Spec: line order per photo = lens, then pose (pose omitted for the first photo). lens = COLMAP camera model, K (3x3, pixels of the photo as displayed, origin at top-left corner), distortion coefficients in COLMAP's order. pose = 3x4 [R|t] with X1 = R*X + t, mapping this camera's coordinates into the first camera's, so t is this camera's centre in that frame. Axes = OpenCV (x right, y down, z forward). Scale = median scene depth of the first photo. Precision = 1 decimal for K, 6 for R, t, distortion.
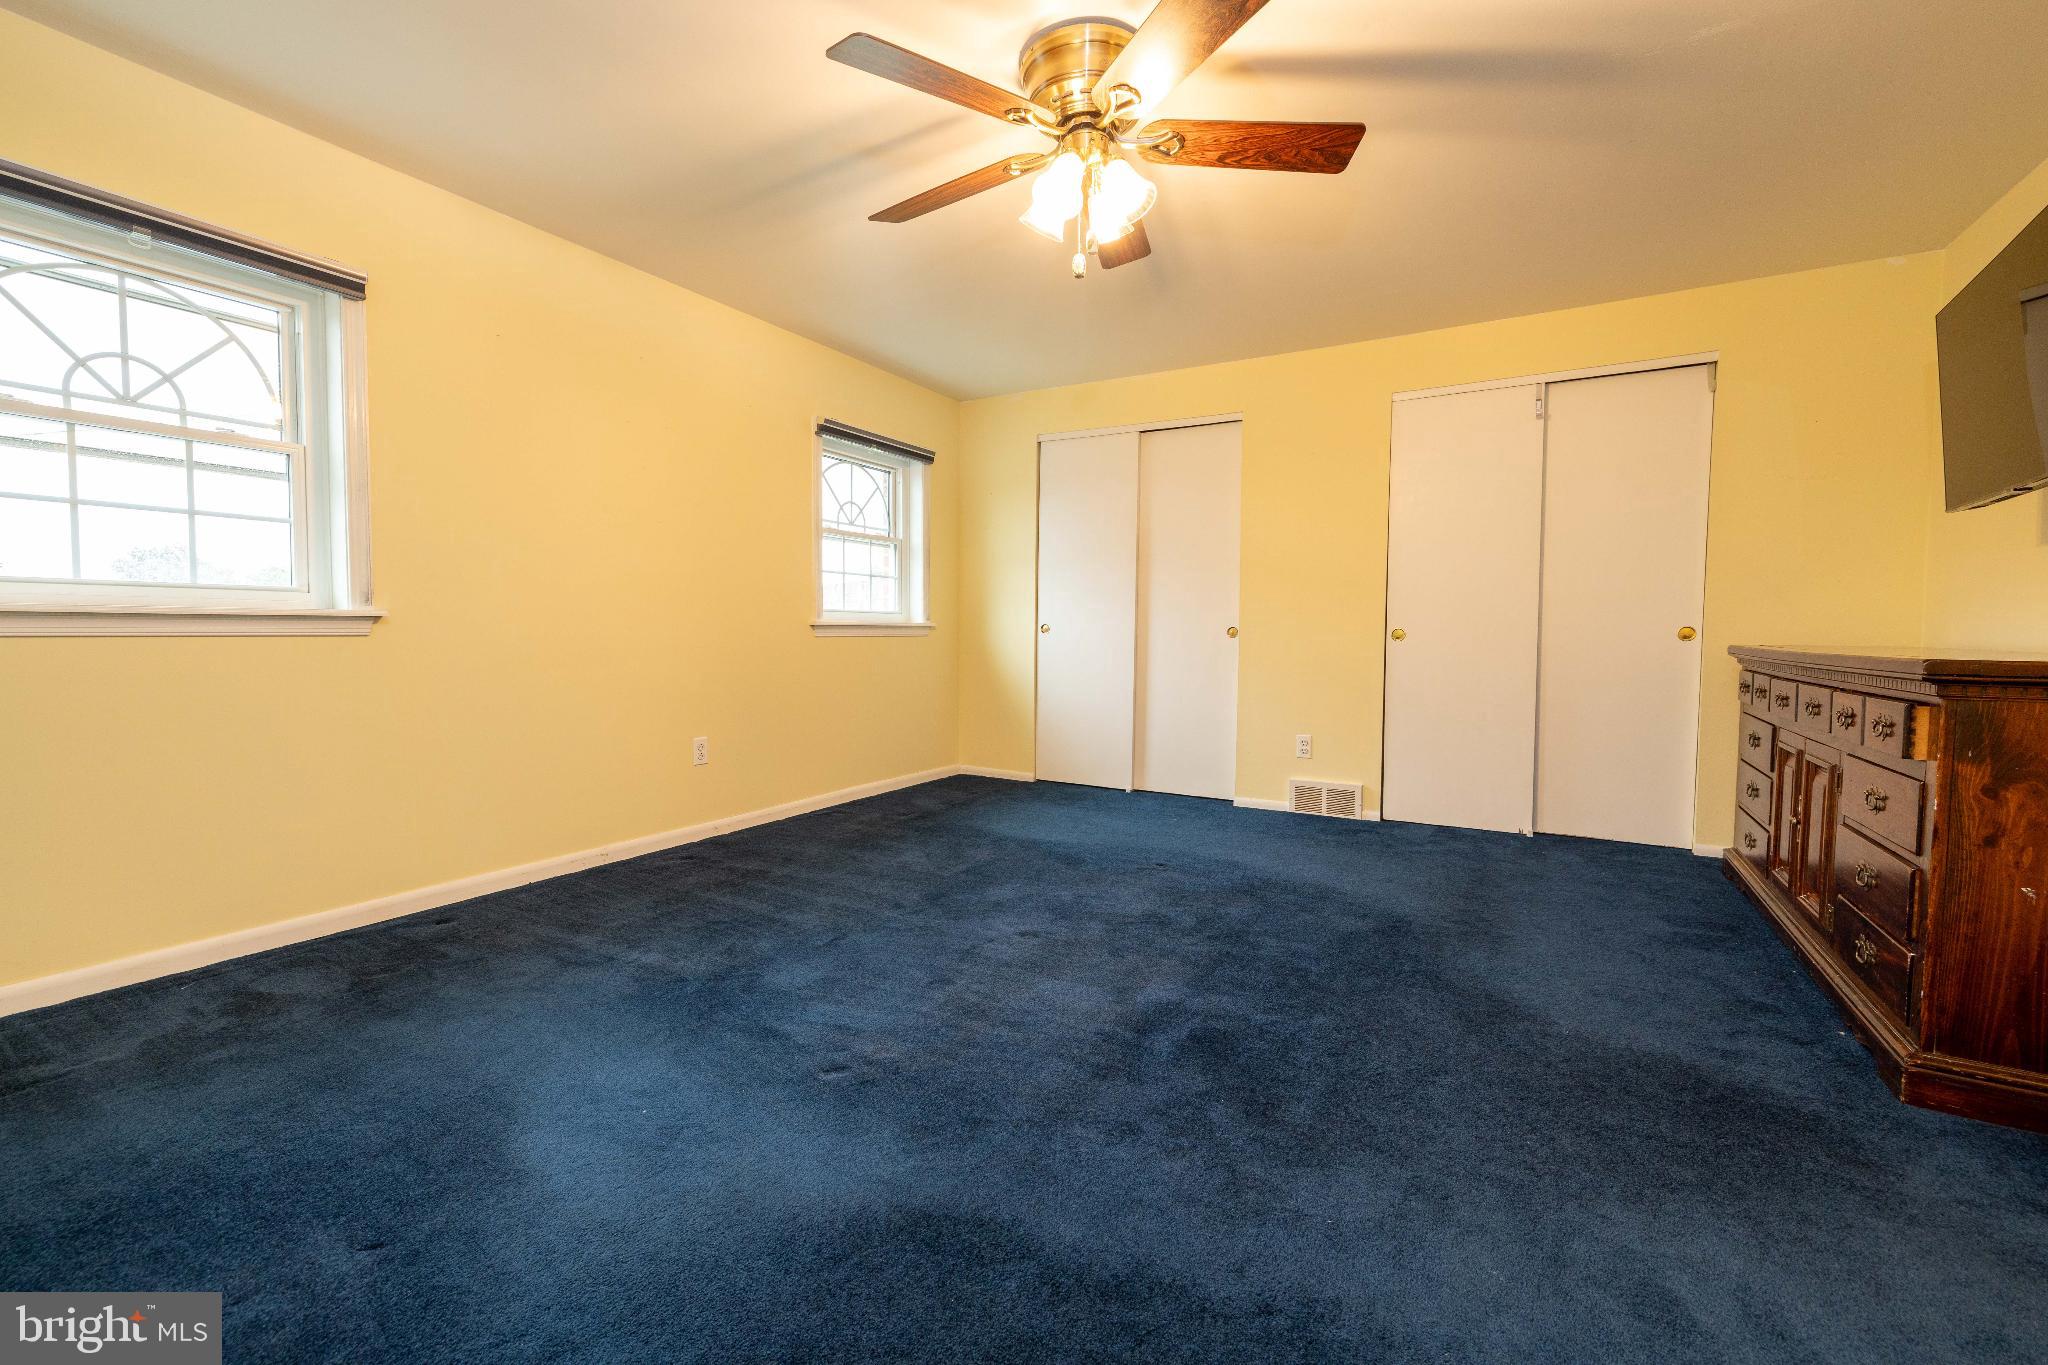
lens RADIAL K [[860.0, 0, 1014.3], [0, 860.0, 666.9], [0, 0, 1]] dist [0.000607, -0.000153]
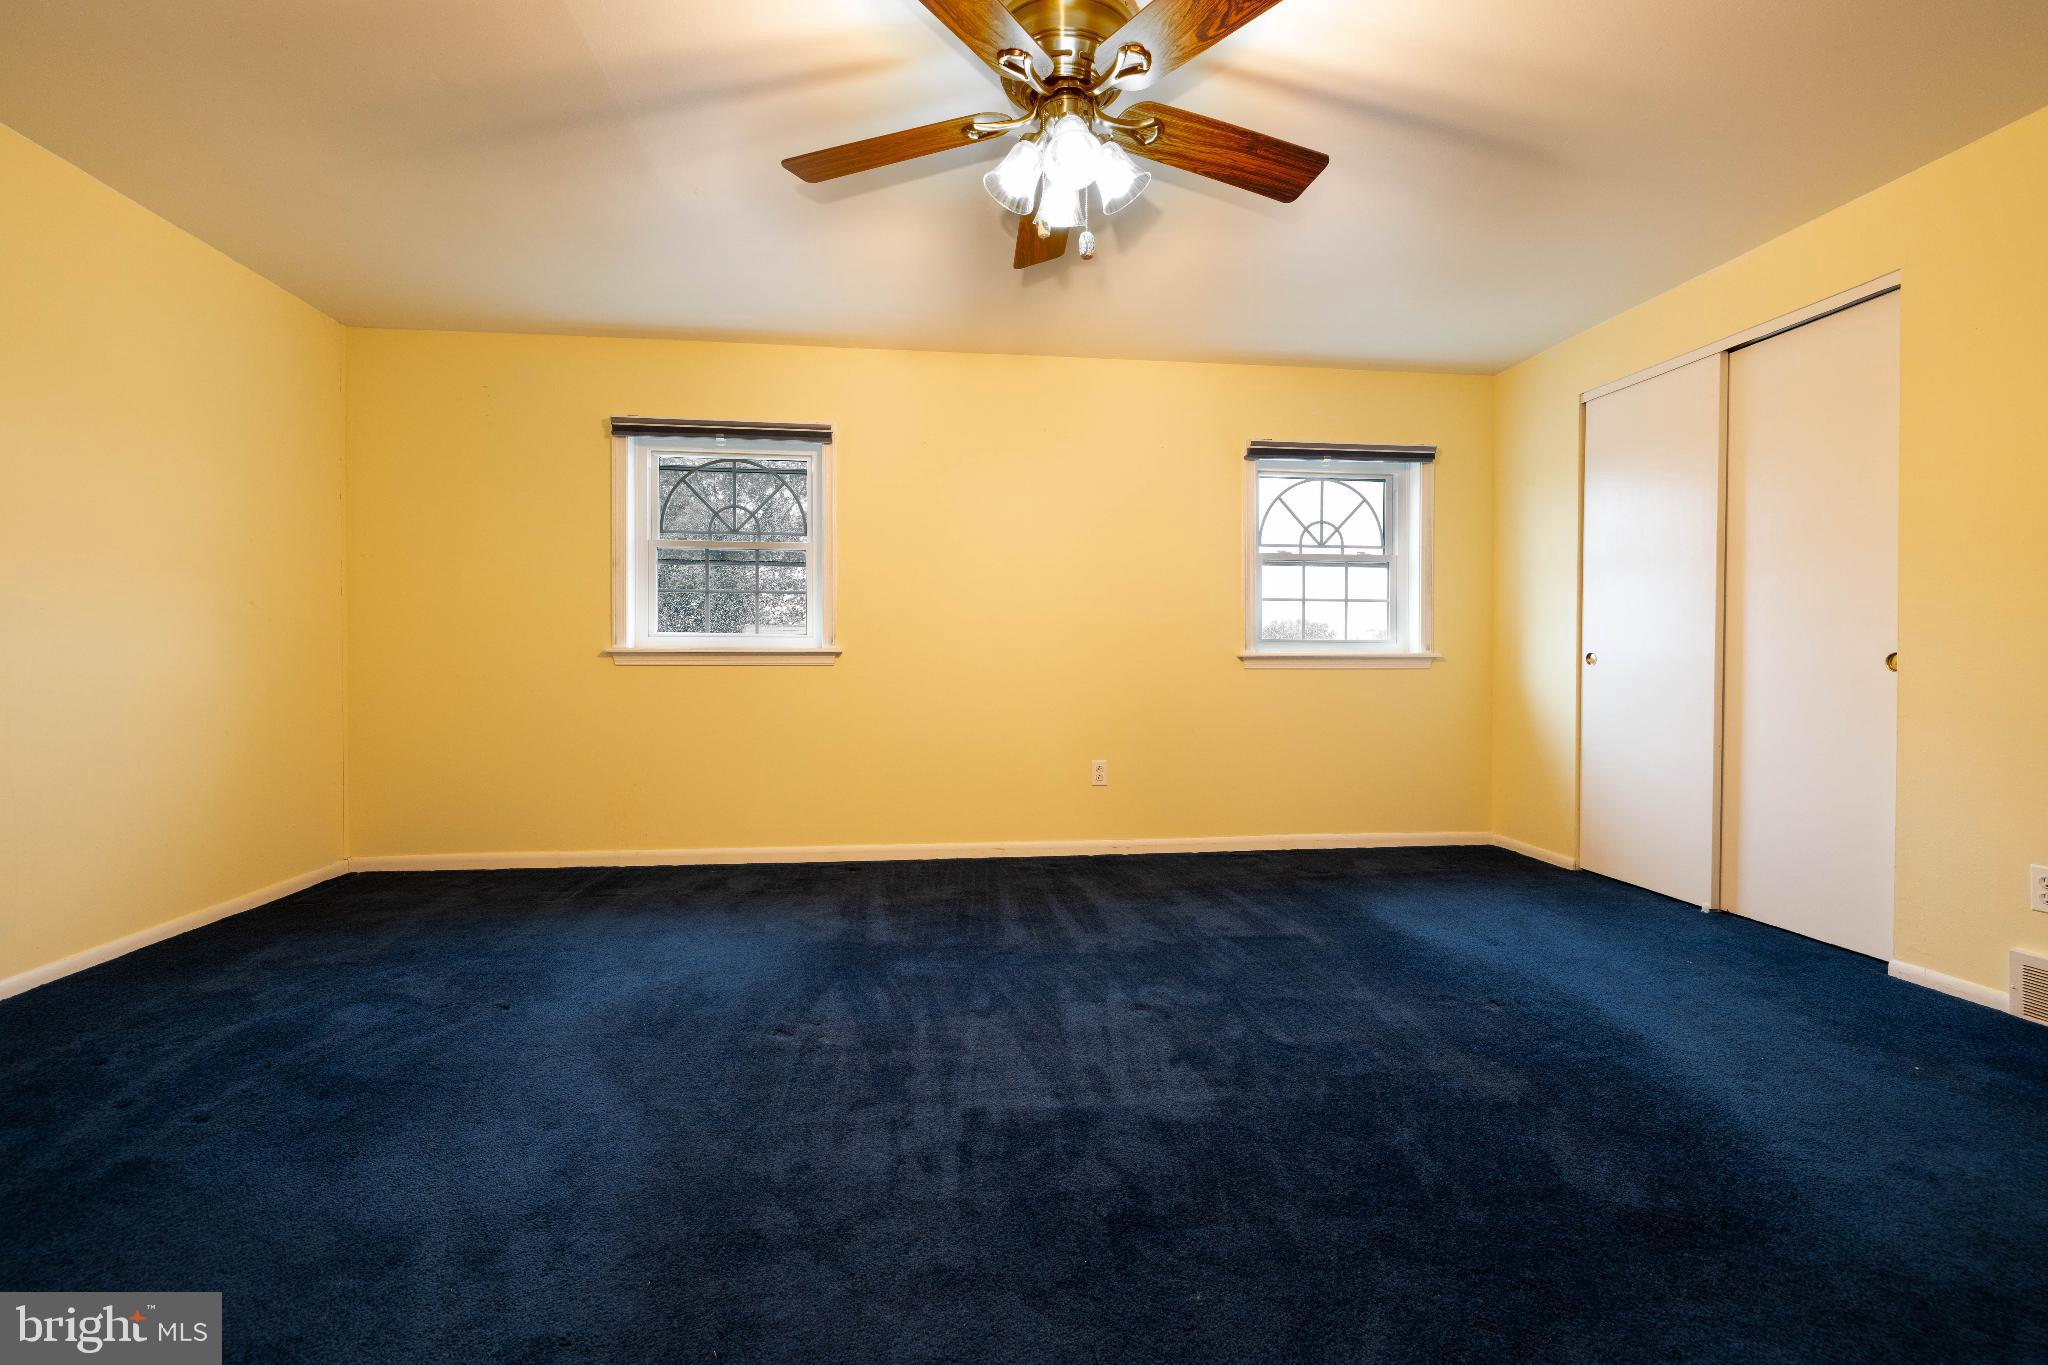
lens RADIAL K [[860.0, 0, 1014.3], [0, 860.0, 666.9], [0, 0, 1]] dist [0.000607, -0.000153]
pose [[0.602200, -0.002357, -0.798342, 0.373087], [-0.032442, 0.999097, -0.027421, -0.002304], [0.797686, 0.042413, 0.601580, 0.215268]]
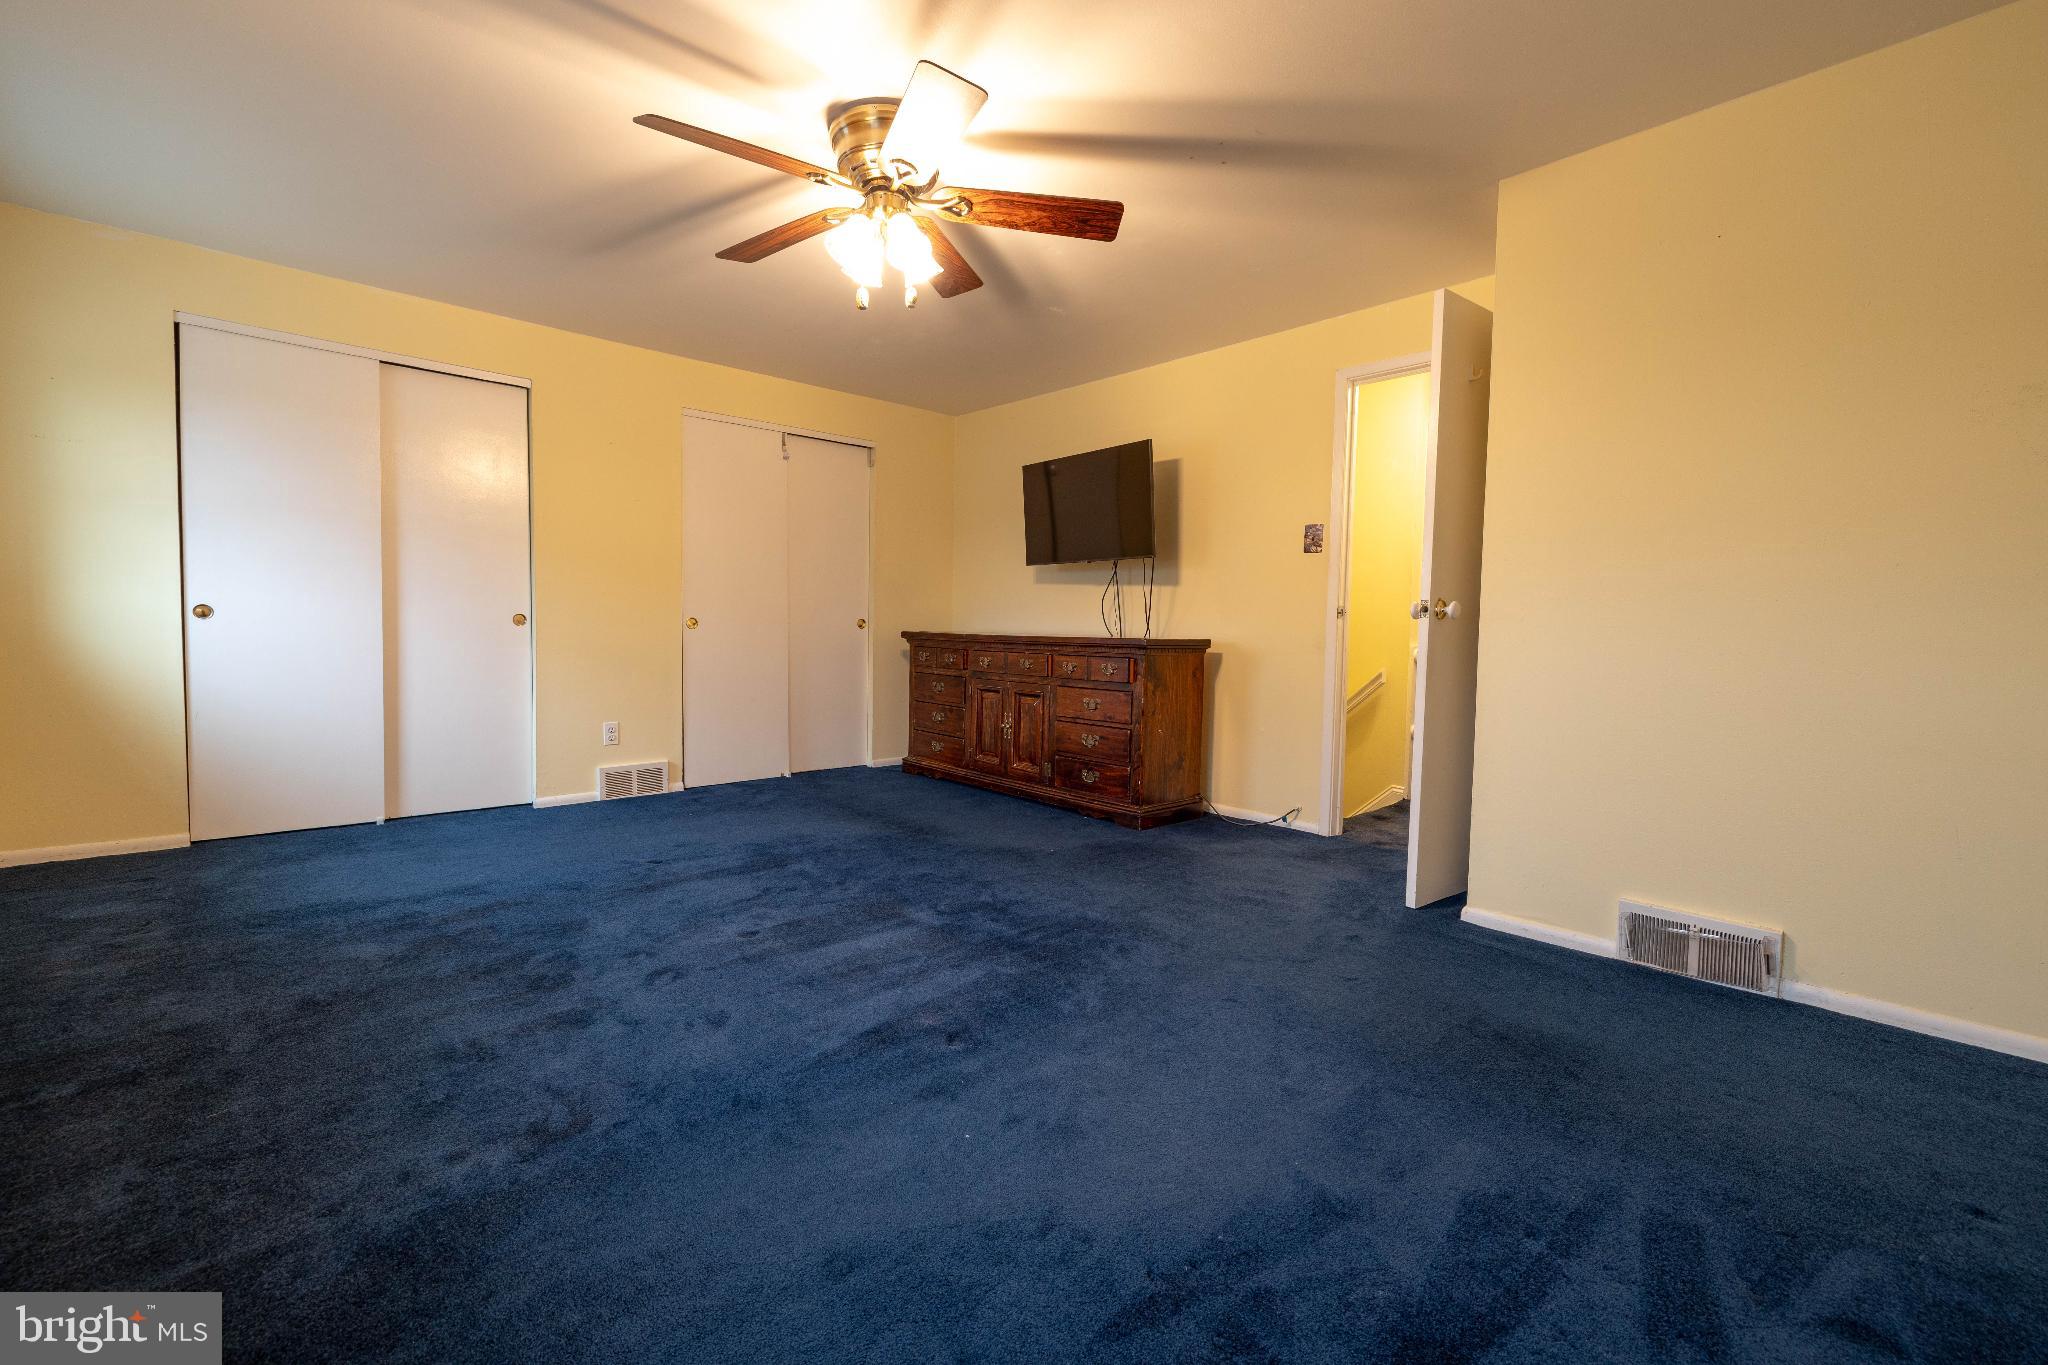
lens RADIAL K [[860.0, 0, 1014.3], [0, 860.0, 666.9], [0, 0, 1]] dist [0.000607, -0.000153]
pose [[0.290108, -0.047675, 0.955806, -0.485029], [0.026618, 0.998774, 0.041739, -0.015064], [-0.956624, 0.013333, 0.291021, 0.248852]]
